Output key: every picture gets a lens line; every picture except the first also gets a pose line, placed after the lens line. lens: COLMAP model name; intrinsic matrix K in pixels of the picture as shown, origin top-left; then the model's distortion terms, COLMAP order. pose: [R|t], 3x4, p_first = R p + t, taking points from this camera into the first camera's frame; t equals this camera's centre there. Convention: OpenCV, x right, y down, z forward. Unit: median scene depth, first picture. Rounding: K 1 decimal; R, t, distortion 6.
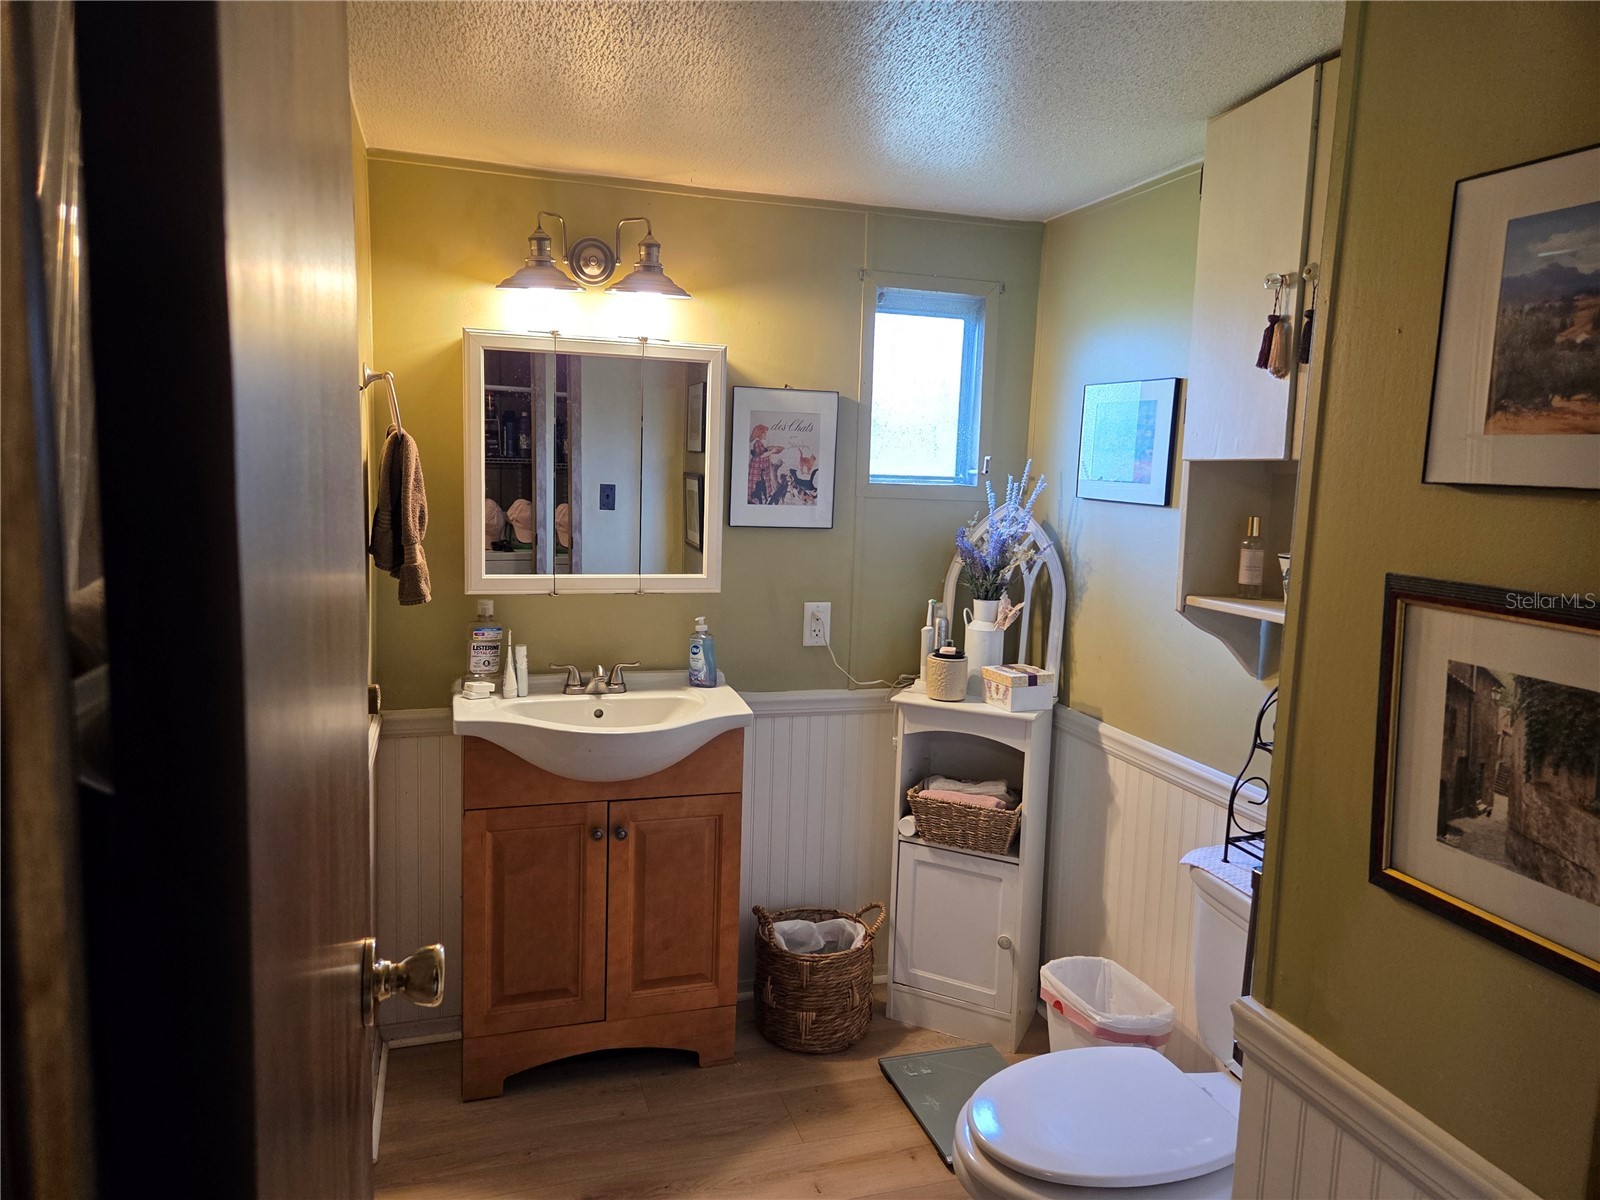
lens RADIAL K [[1072.4, 0, 789.0], [0, 1072.4, 603.8], [0, 0, 1]] dist [0.076929, -0.069354]
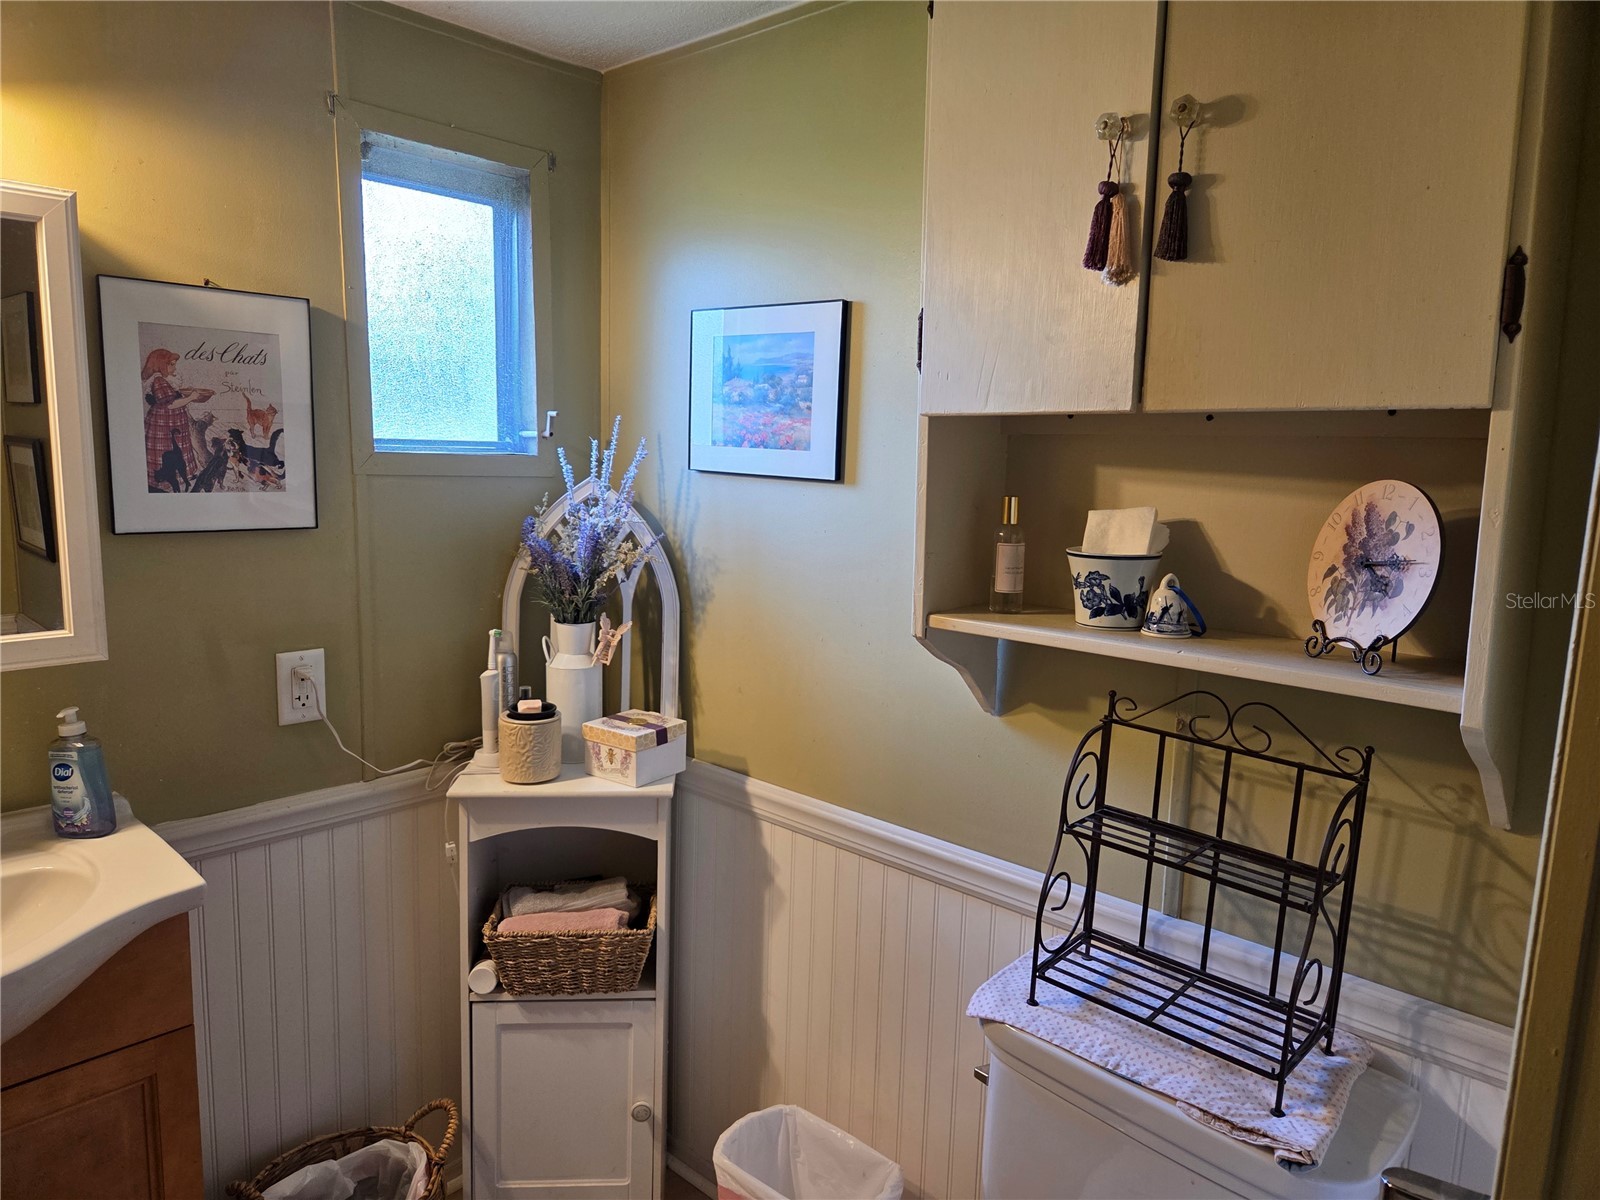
lens RADIAL K [[1072.4, 0, 789.0], [0, 1072.4, 603.8], [0, 0, 1]] dist [0.076929, -0.069354]
pose [[0.869461, -0.084883, 0.486655, -0.030602], [0.068292, 0.996321, 0.051768, -0.042440], [-0.489259, -0.011776, 0.872059, 0.345113]]
